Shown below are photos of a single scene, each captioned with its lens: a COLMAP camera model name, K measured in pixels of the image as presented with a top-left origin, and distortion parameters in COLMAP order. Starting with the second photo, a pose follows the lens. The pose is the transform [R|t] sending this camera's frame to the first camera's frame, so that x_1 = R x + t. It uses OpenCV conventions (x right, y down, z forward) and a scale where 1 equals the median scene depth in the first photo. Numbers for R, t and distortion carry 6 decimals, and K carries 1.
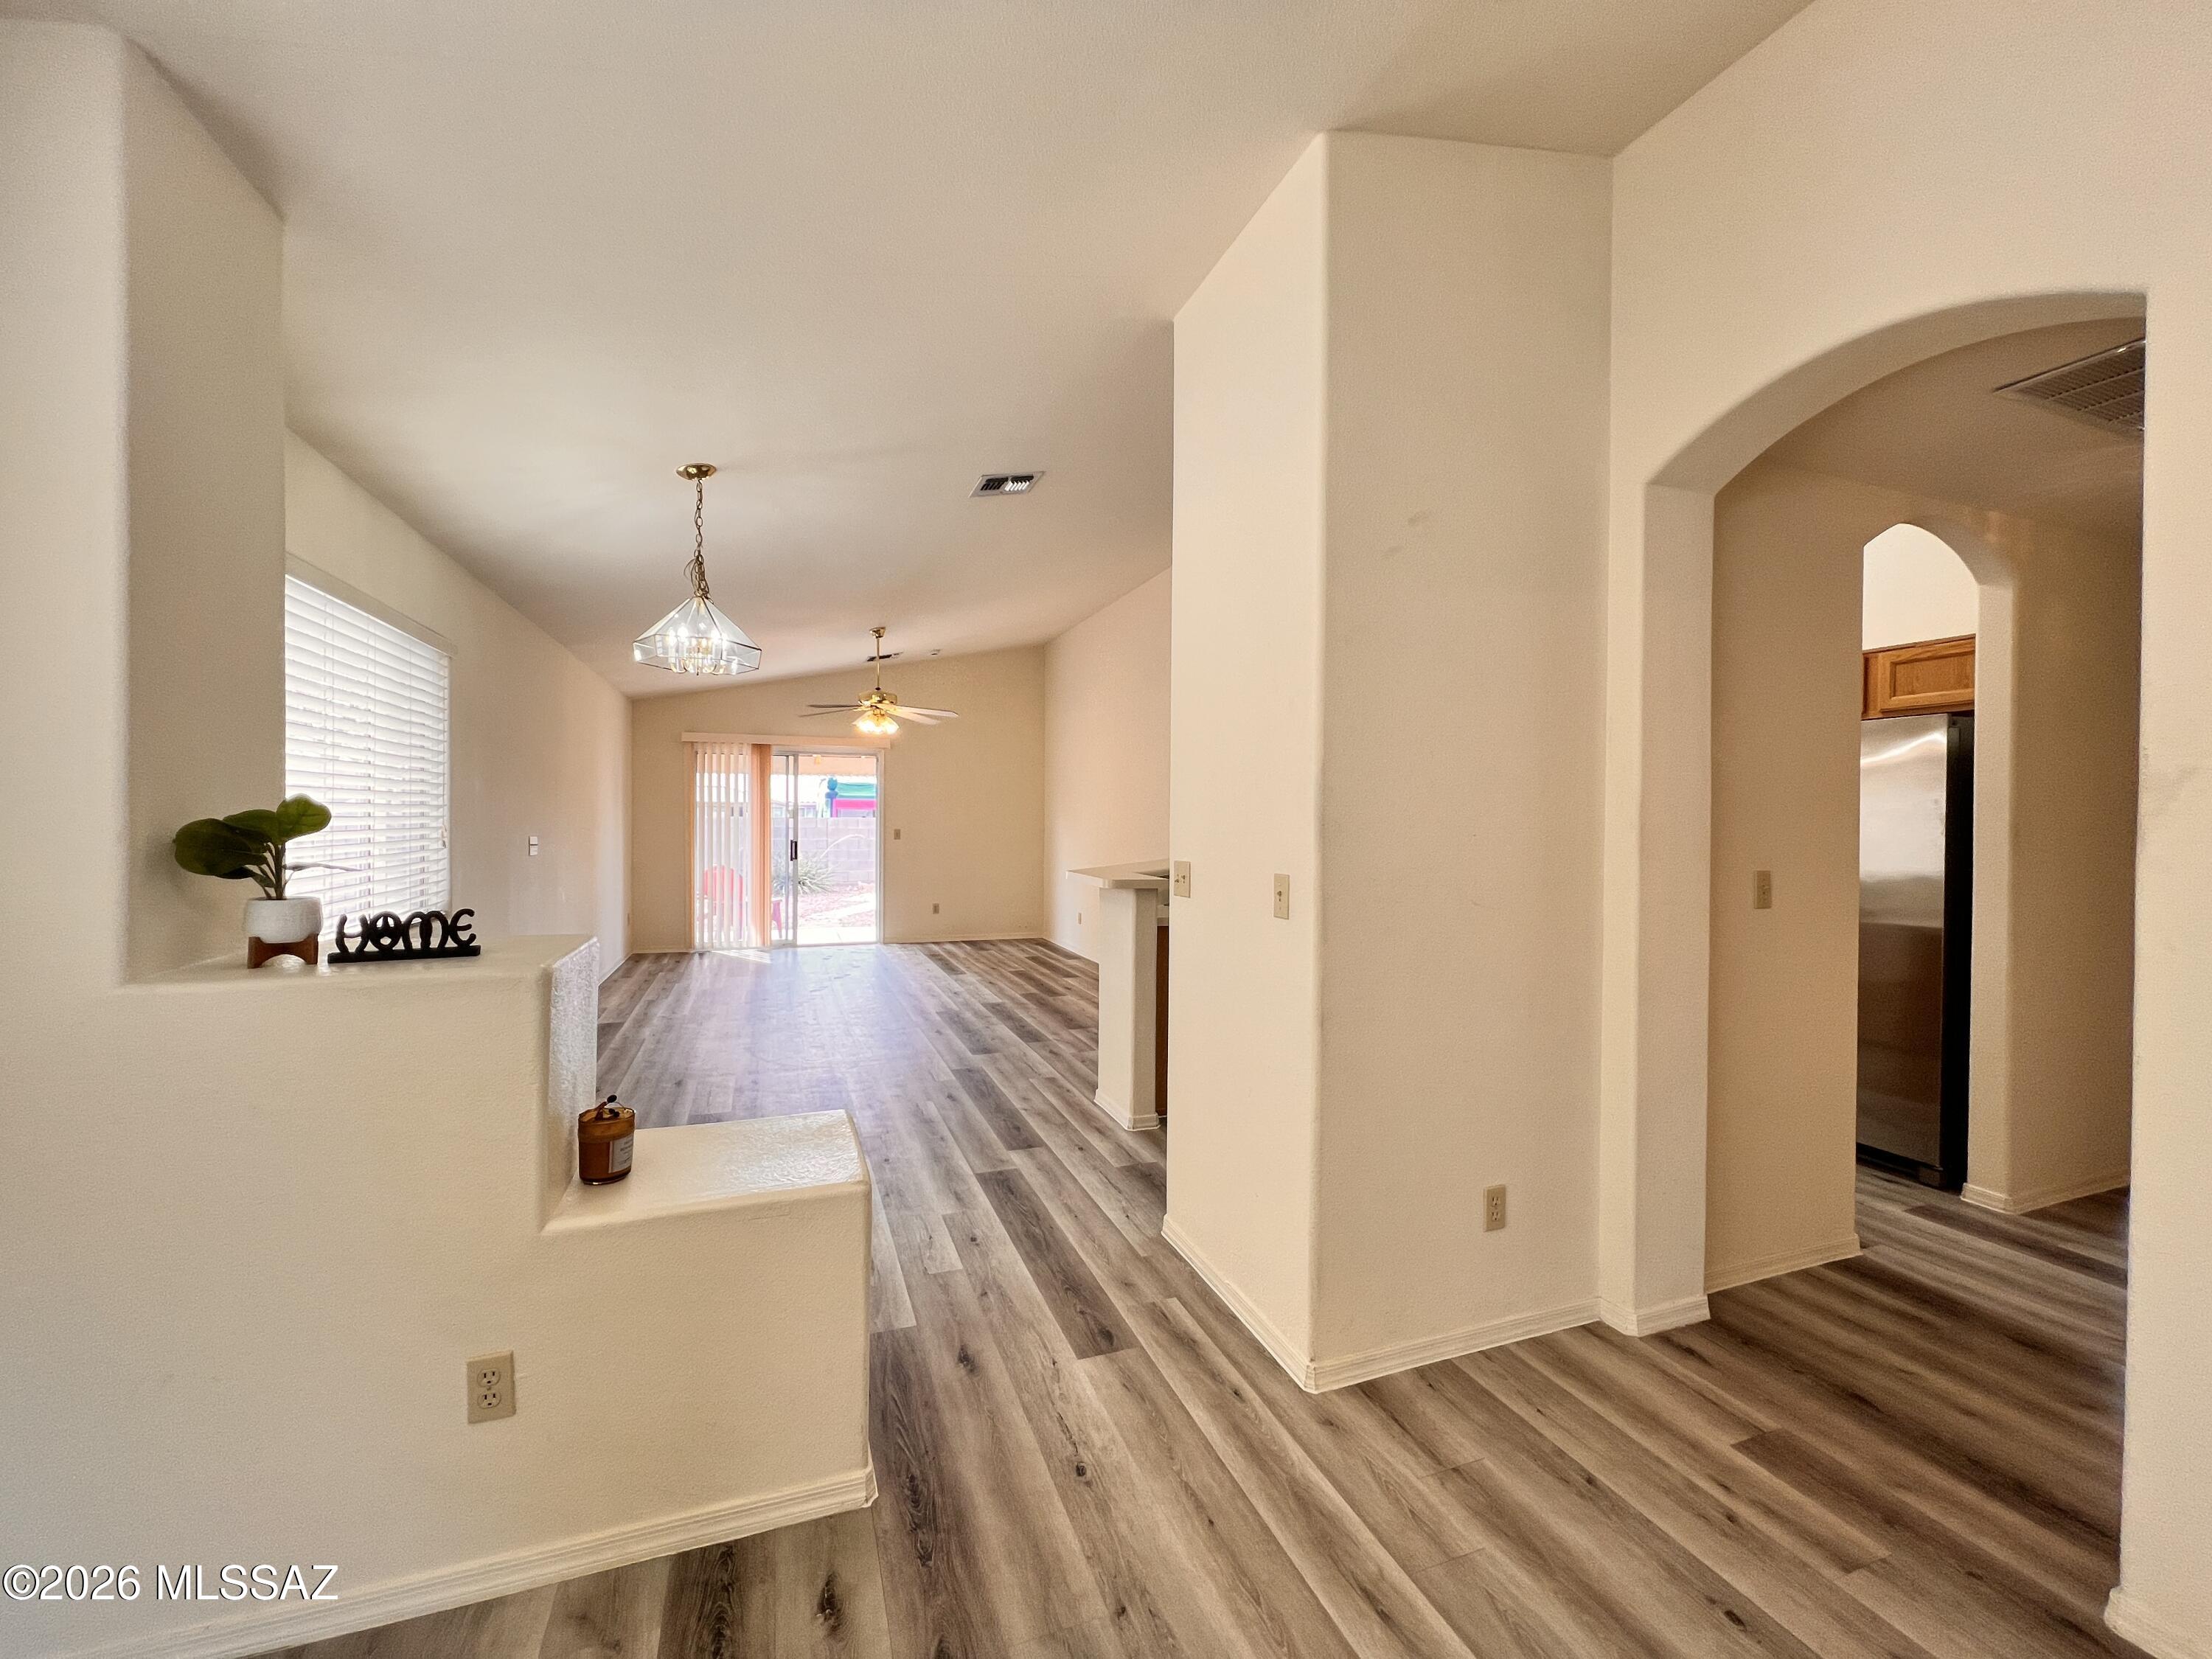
lens RADIAL K [[882.9, 0, 1103.5], [0, 882.9, 826.5], [0, 0, 1]] dist [-0.002606, 0.000830]
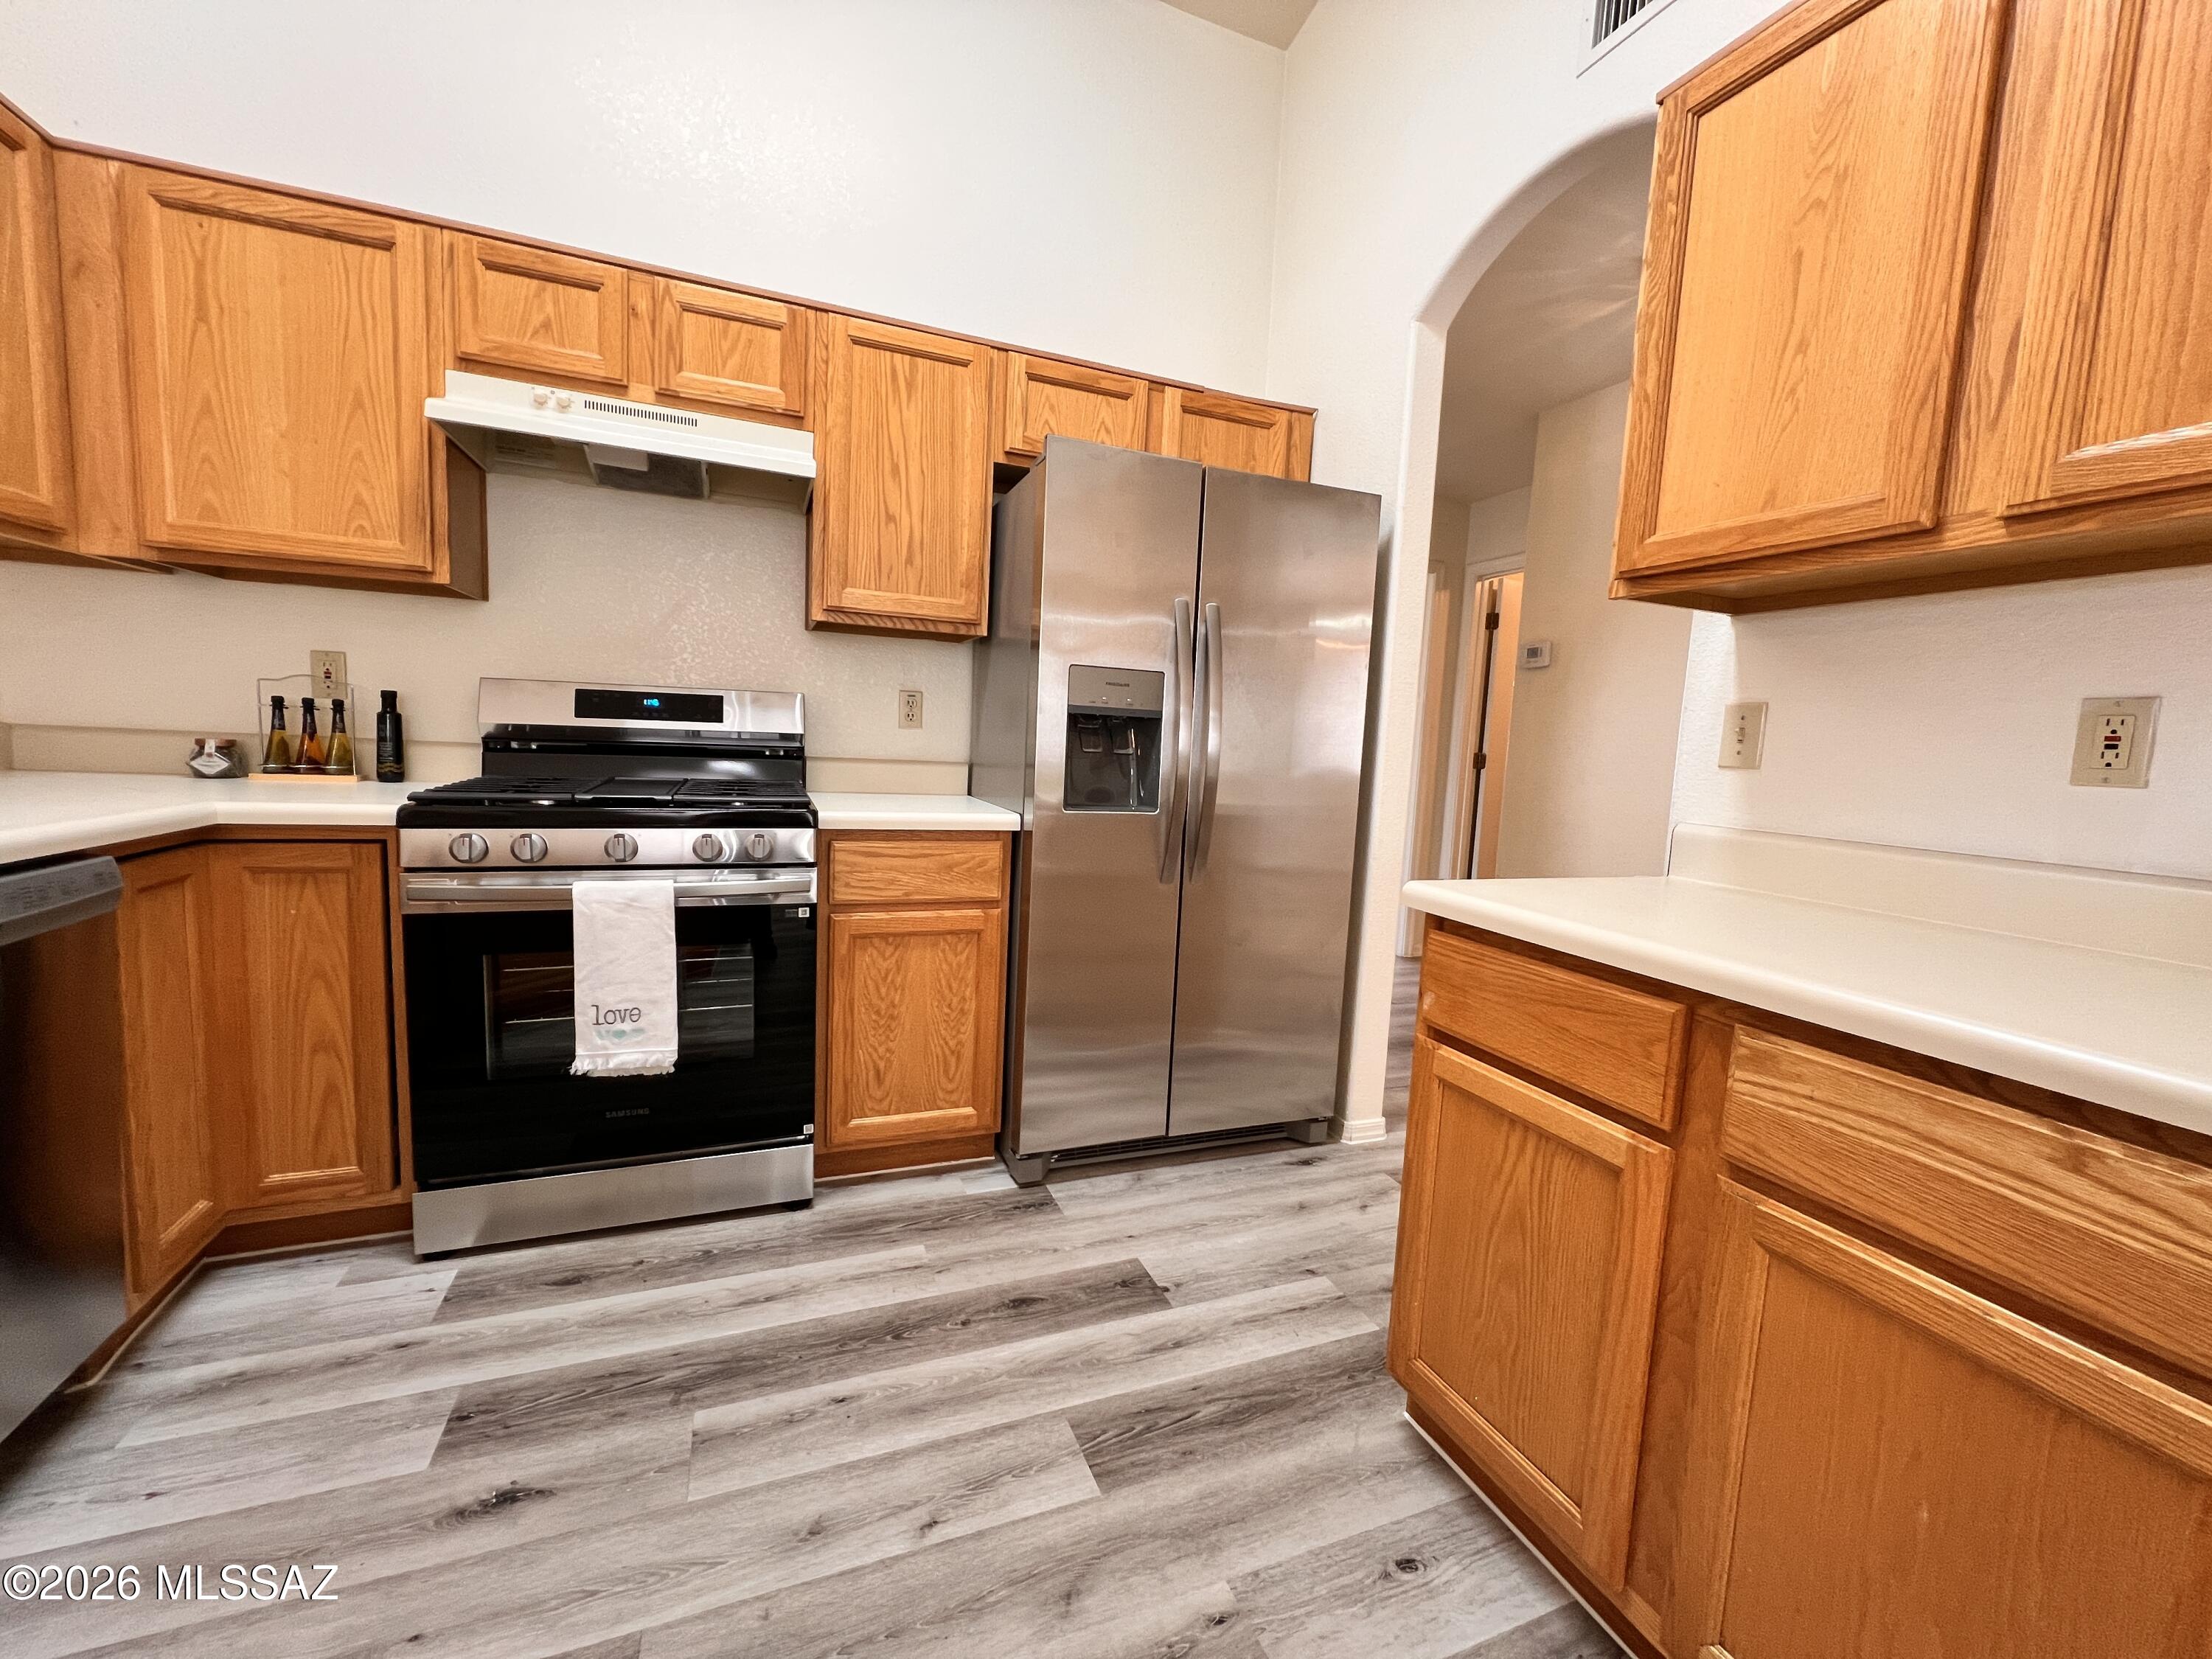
lens RADIAL K [[882.9, 0, 1098.0], [0, 882.9, 826.0], [0, 0, 1]] dist [-0.002606, 0.000830]
pose [[-0.014894, -0.110653, 0.993747, 0.110731], [-0.042255, 0.993039, 0.109941, 0.032140], [-0.998996, -0.040353, -0.019466, 0.593452]]
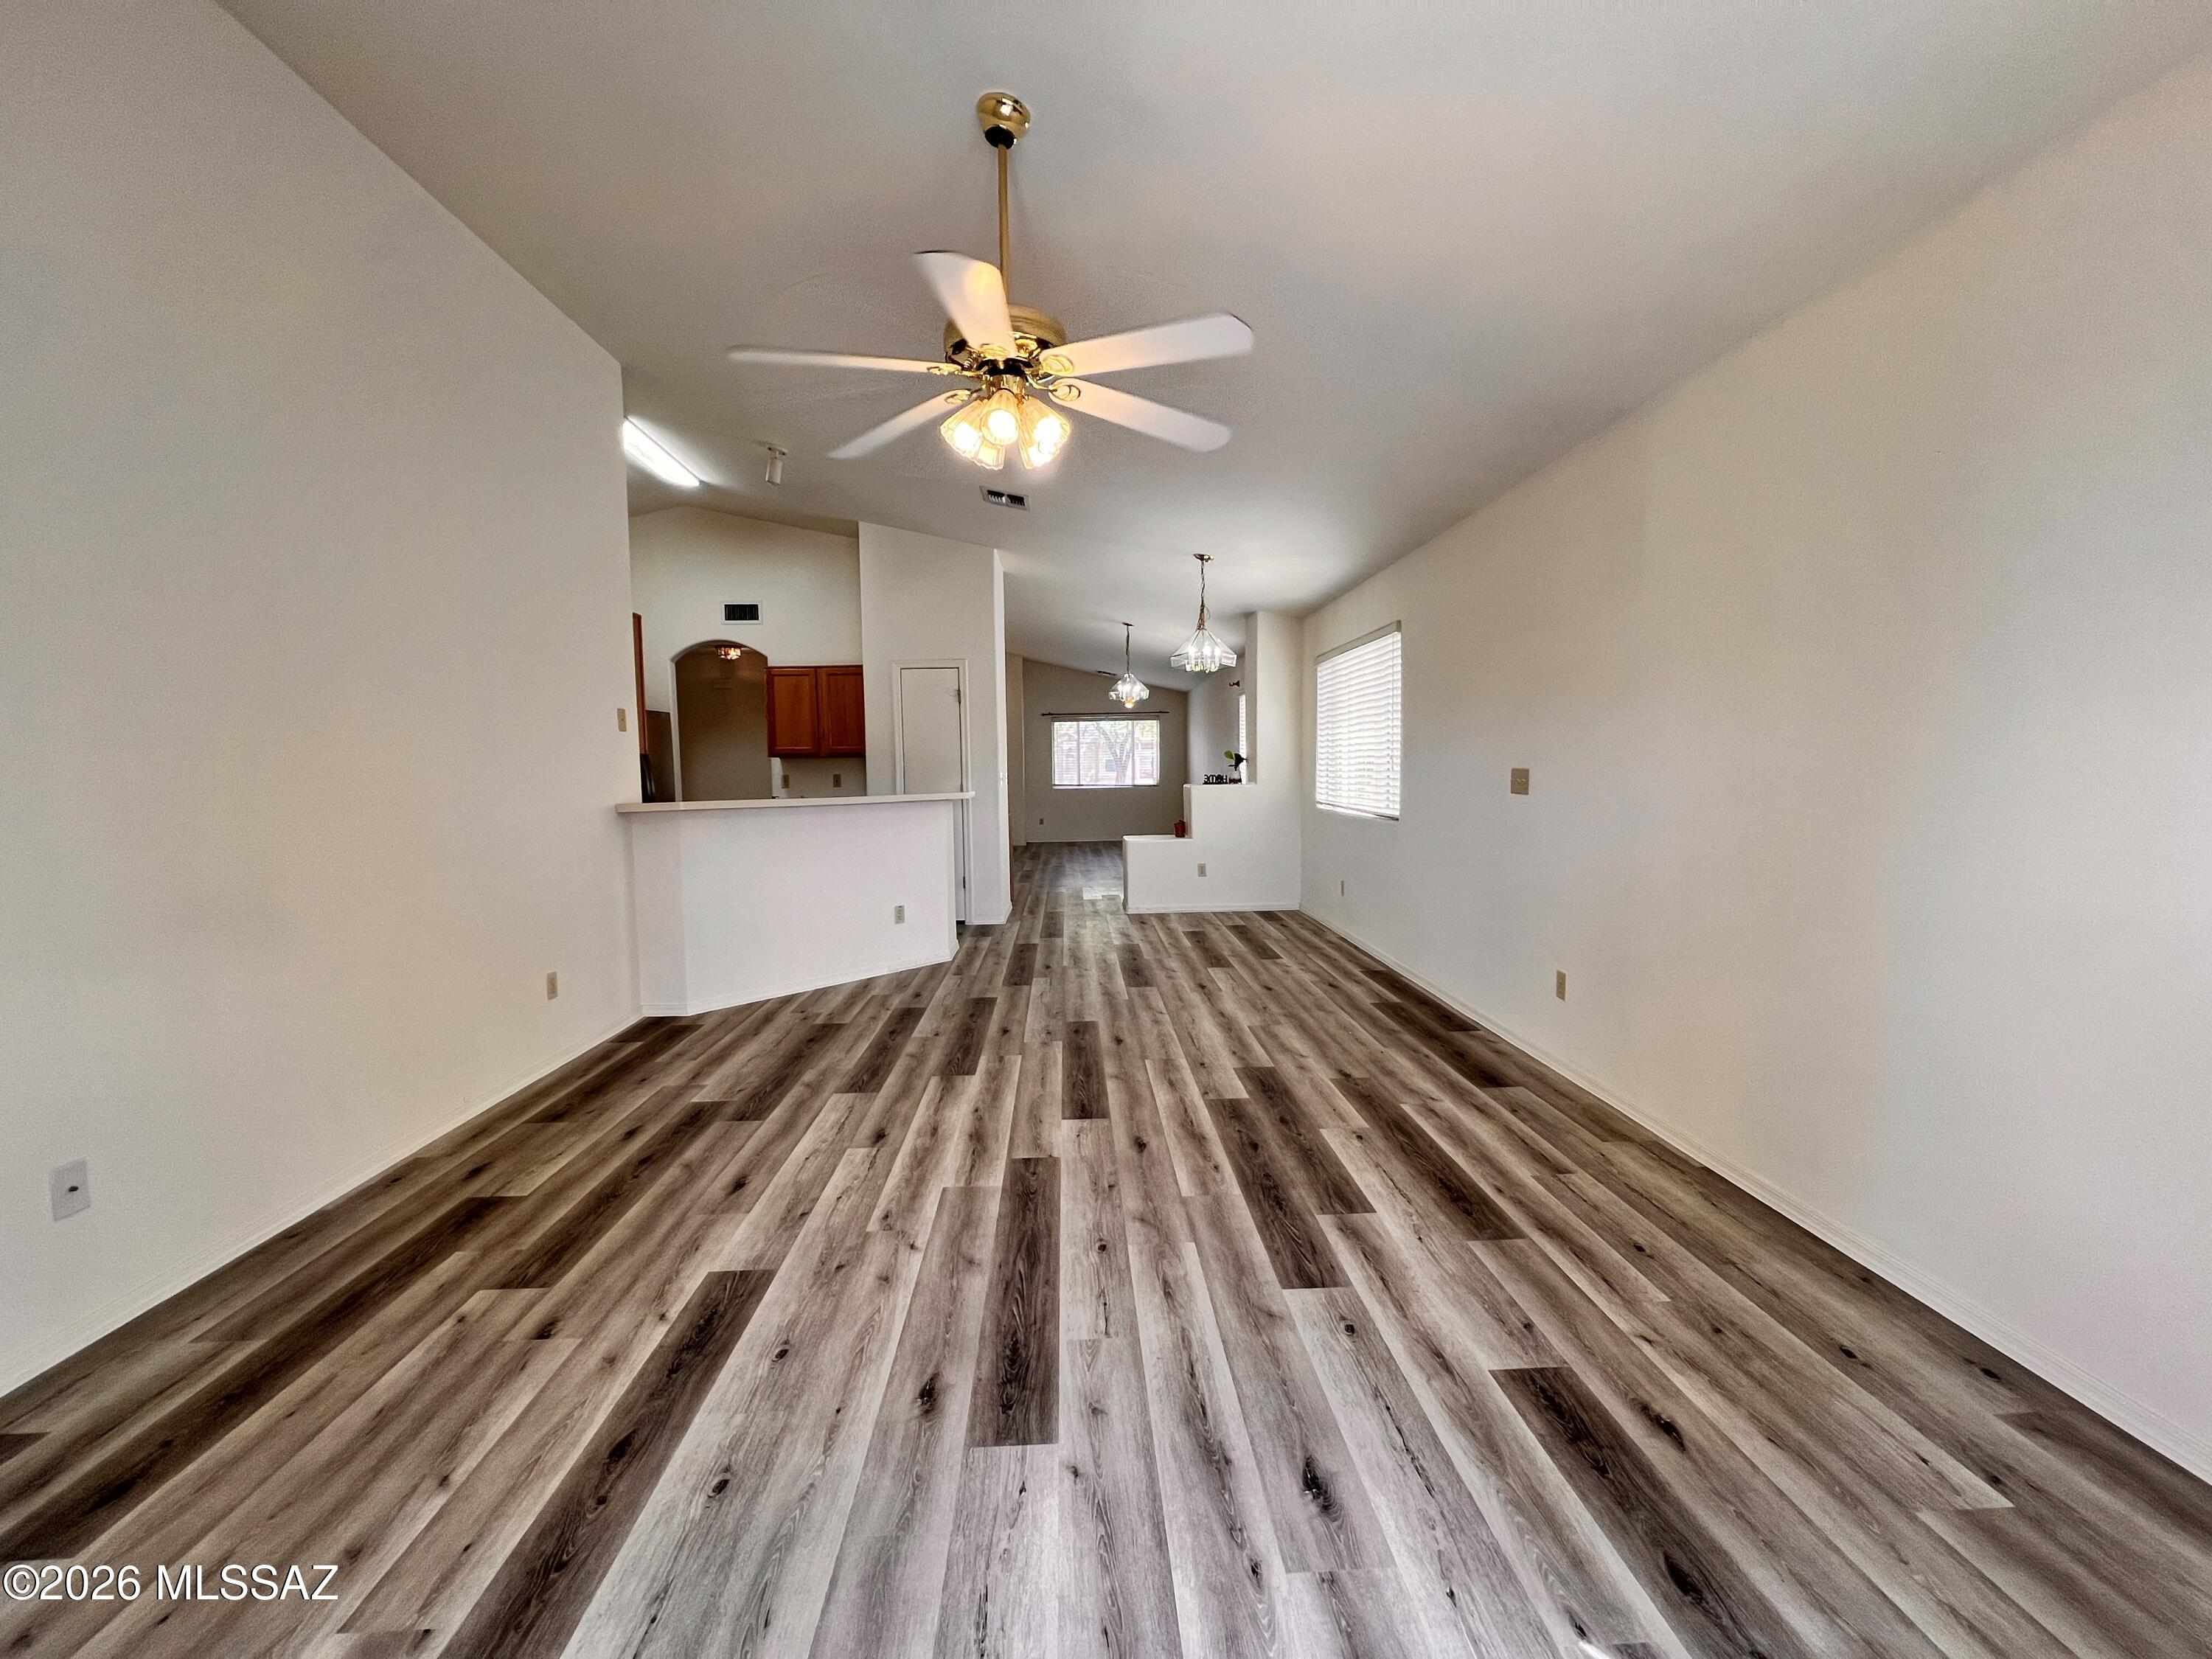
lens RADIAL K [[882.9, 0, 1102.0], [0, 882.9, 825.3], [0, 0, 1]] dist [-0.002606, 0.000830]
pose [[-0.948637, -0.015679, 0.315979, -0.412585], [0.009372, 0.996940, 0.077605, -0.001212], [-0.316229, 0.076581, -0.945587, 1.376108]]
